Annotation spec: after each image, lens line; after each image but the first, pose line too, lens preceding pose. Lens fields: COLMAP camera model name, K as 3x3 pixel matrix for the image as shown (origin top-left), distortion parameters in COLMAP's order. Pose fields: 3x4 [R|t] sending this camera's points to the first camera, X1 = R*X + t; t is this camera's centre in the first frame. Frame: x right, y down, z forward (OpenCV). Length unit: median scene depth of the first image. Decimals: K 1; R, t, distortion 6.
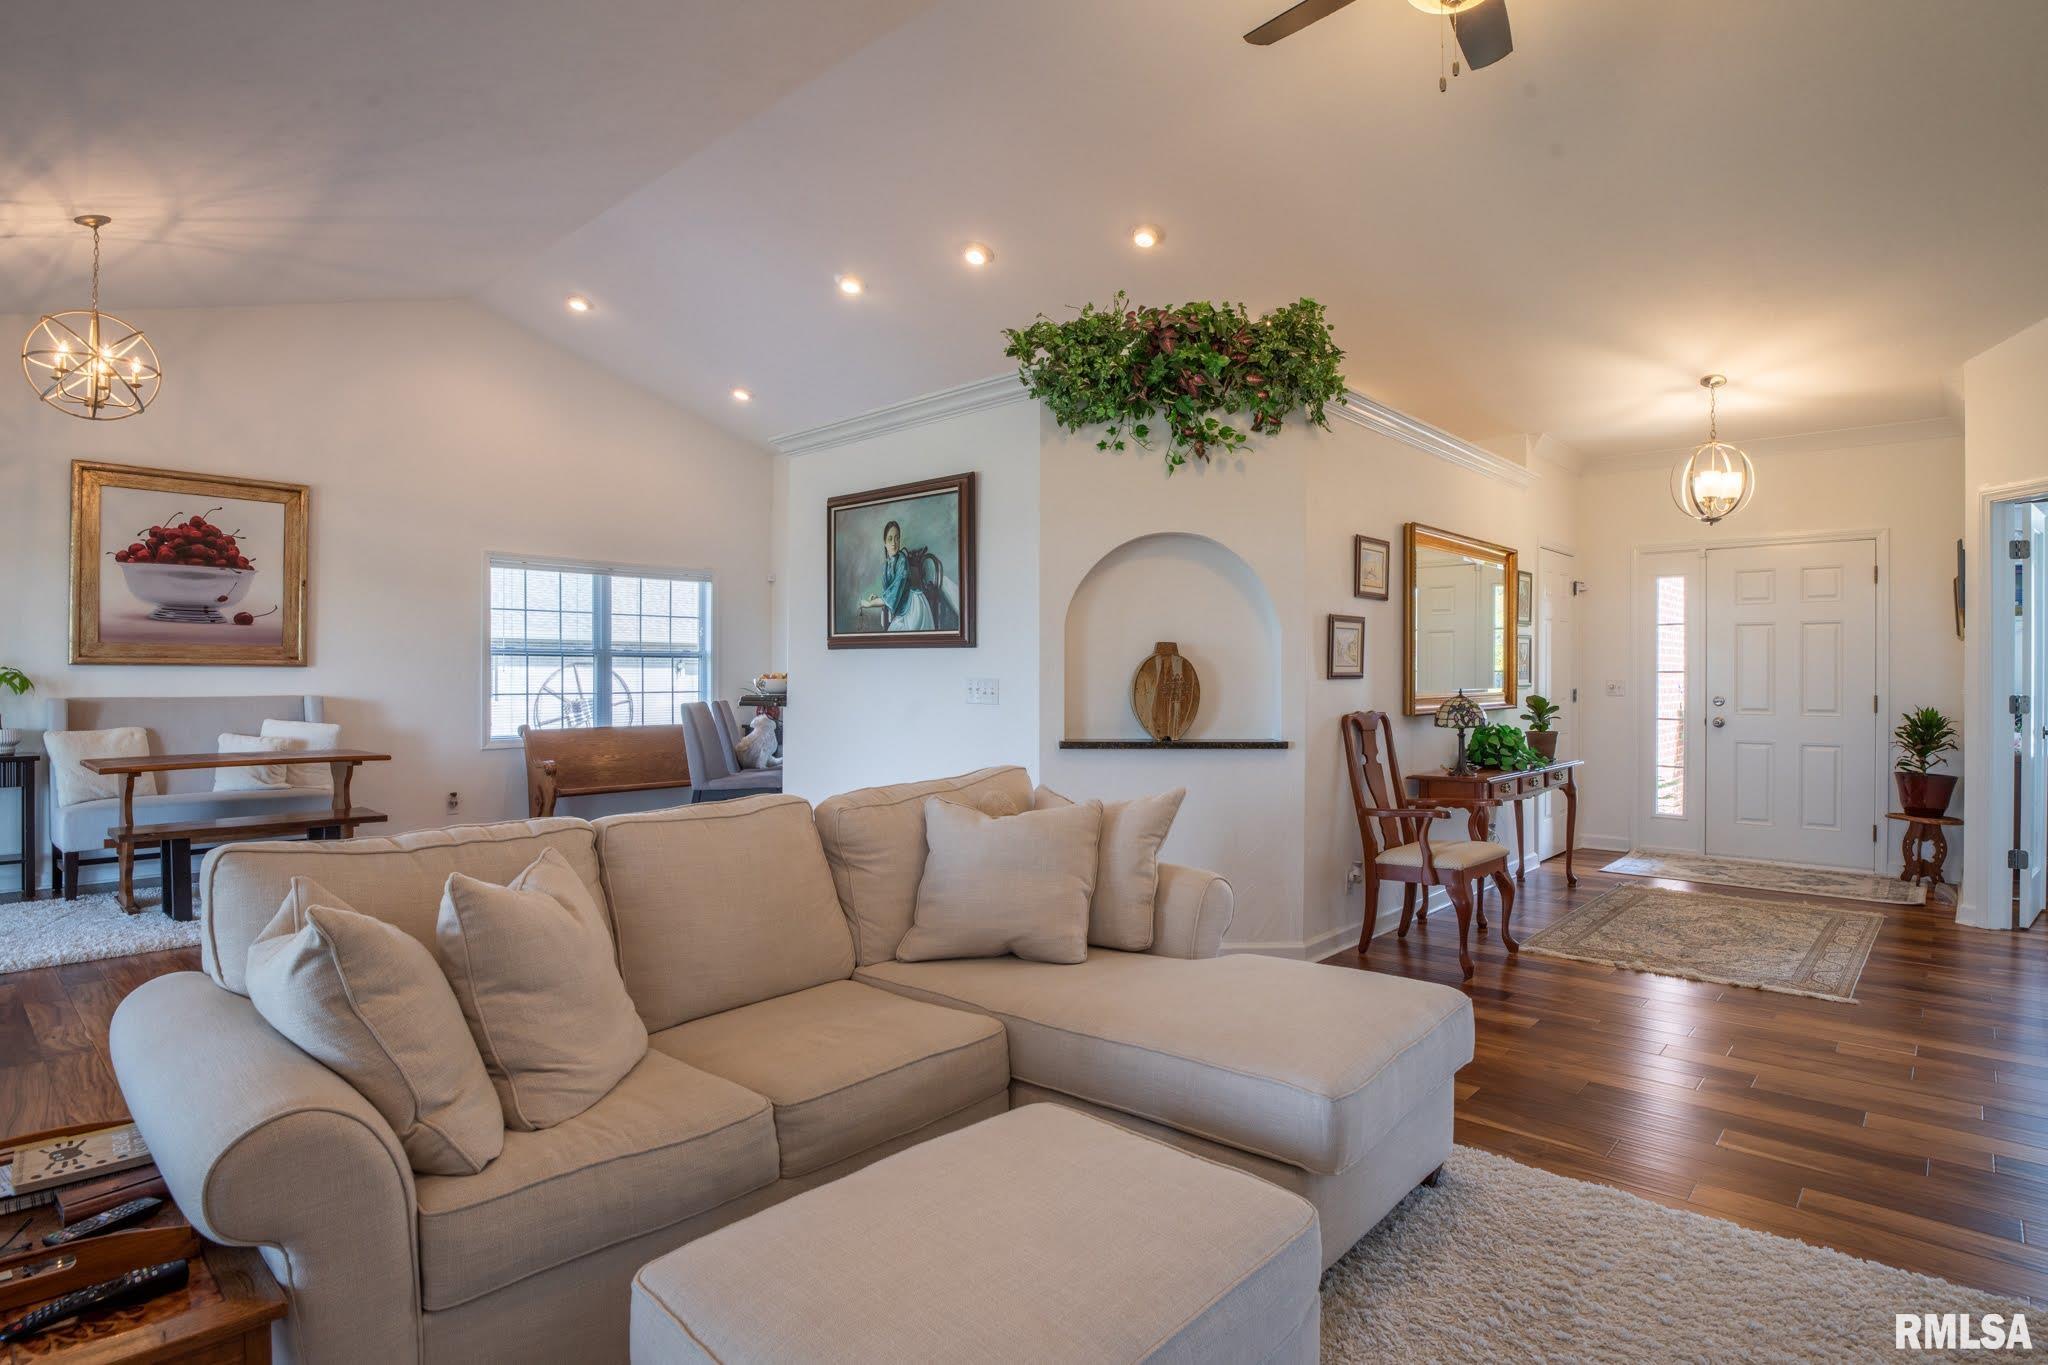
lens RADIAL K [[1096.6, 0, 1028.0], [0, 1096.6, 676.6], [0, 0, 1]] dist [0.003198, 0.000594]
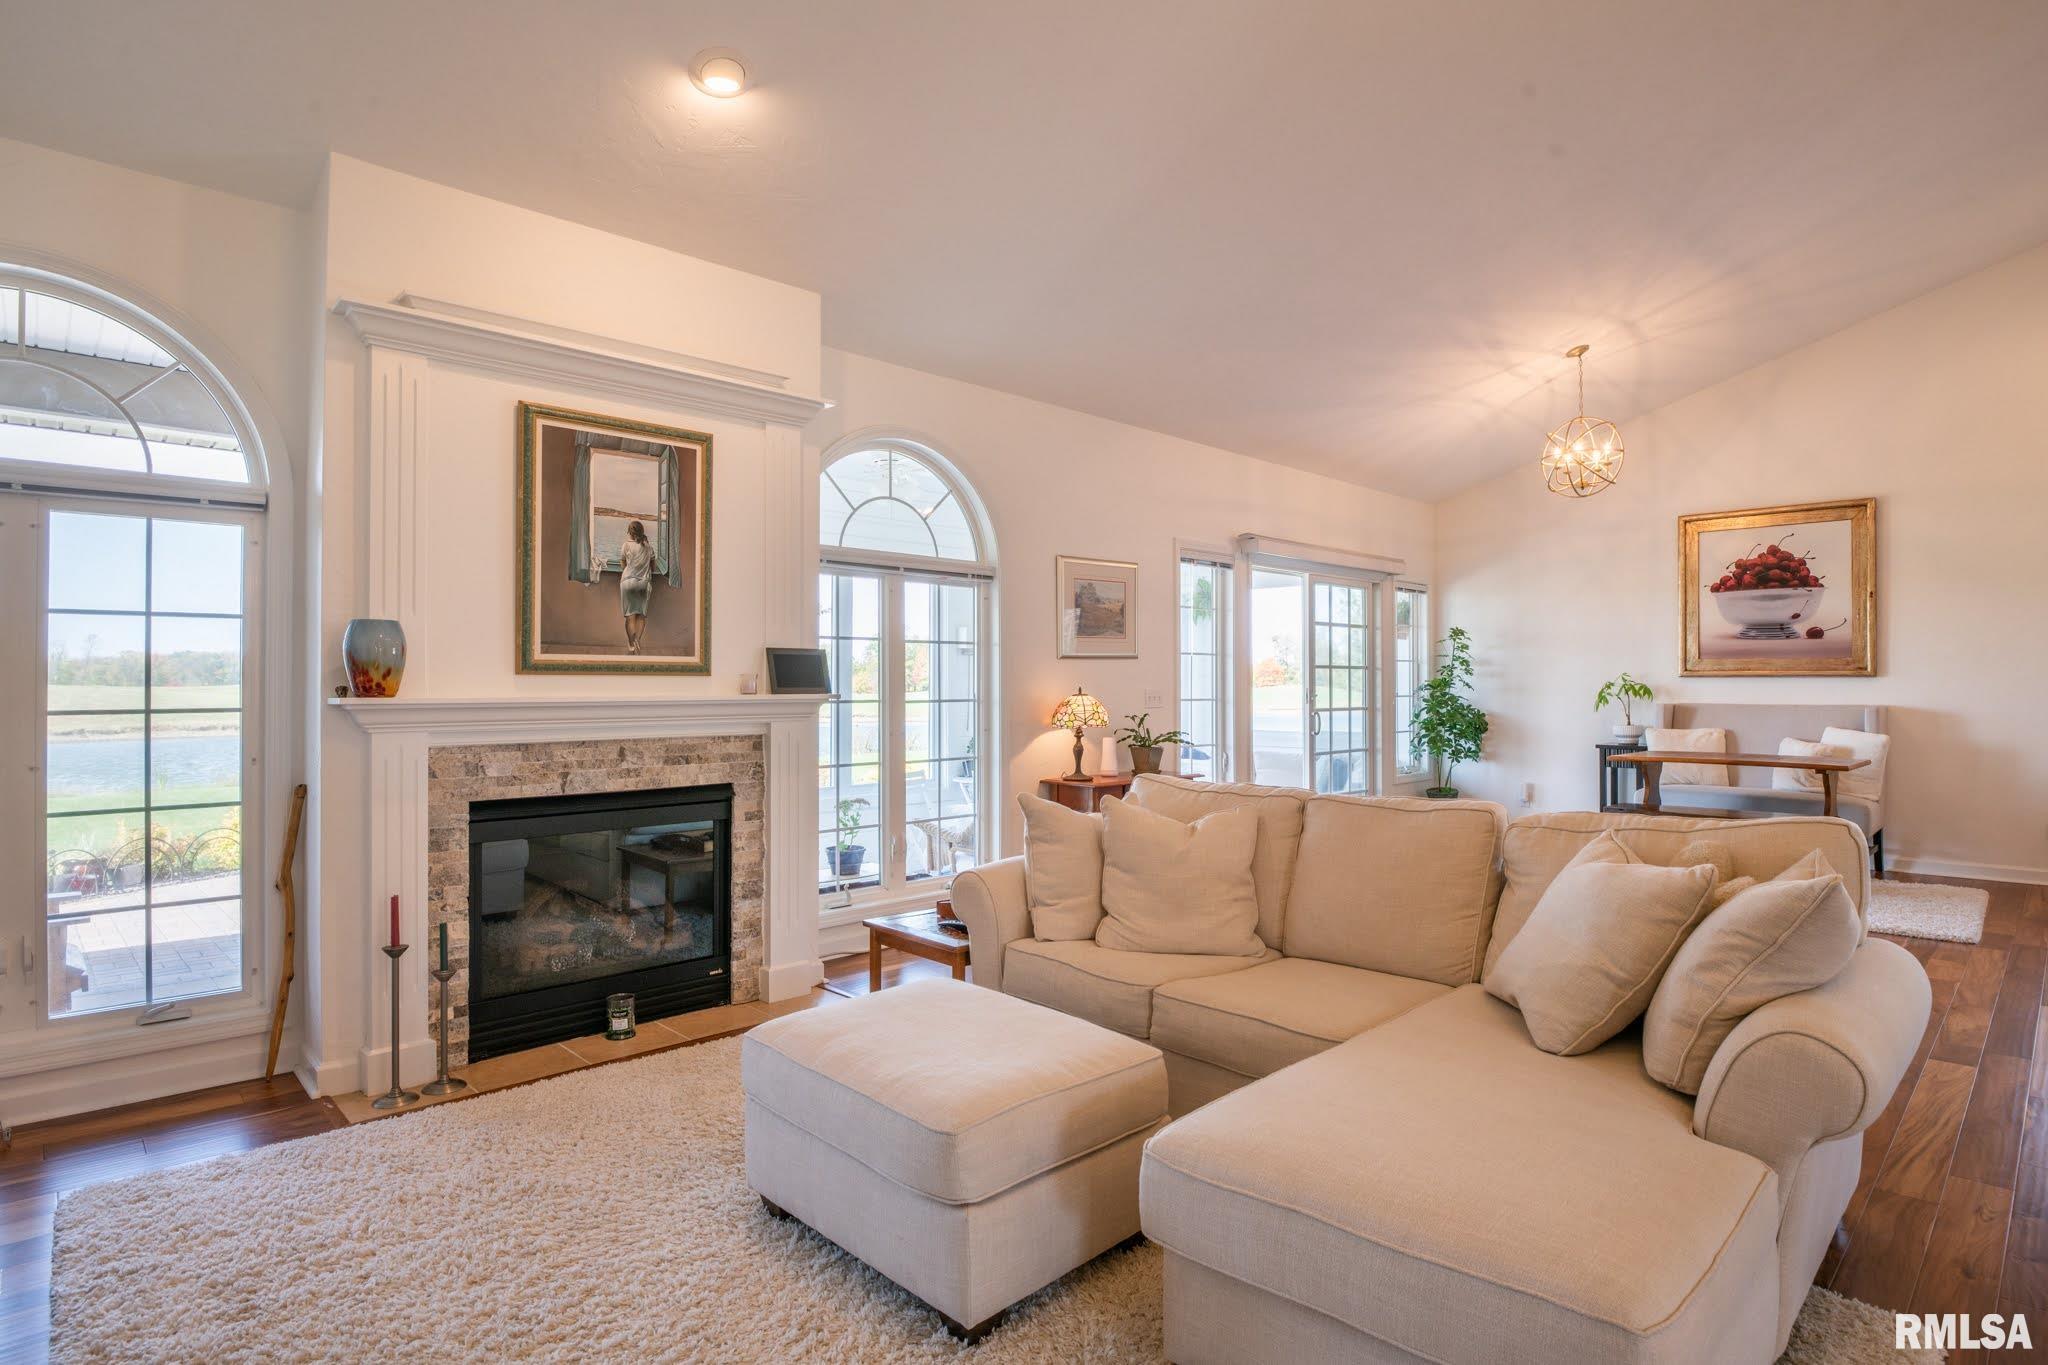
lens RADIAL K [[1068.0, 0, 1035.2], [0, 1068.0, 682.3], [0, 0, 1]] dist [-0.015921, -0.005919]
pose [[-0.072250, -0.005267, -0.997373, 0.389505], [-0.002536, 0.999984, -0.005098, 0.003098], [0.997383, 0.002161, -0.072262, 0.324251]]
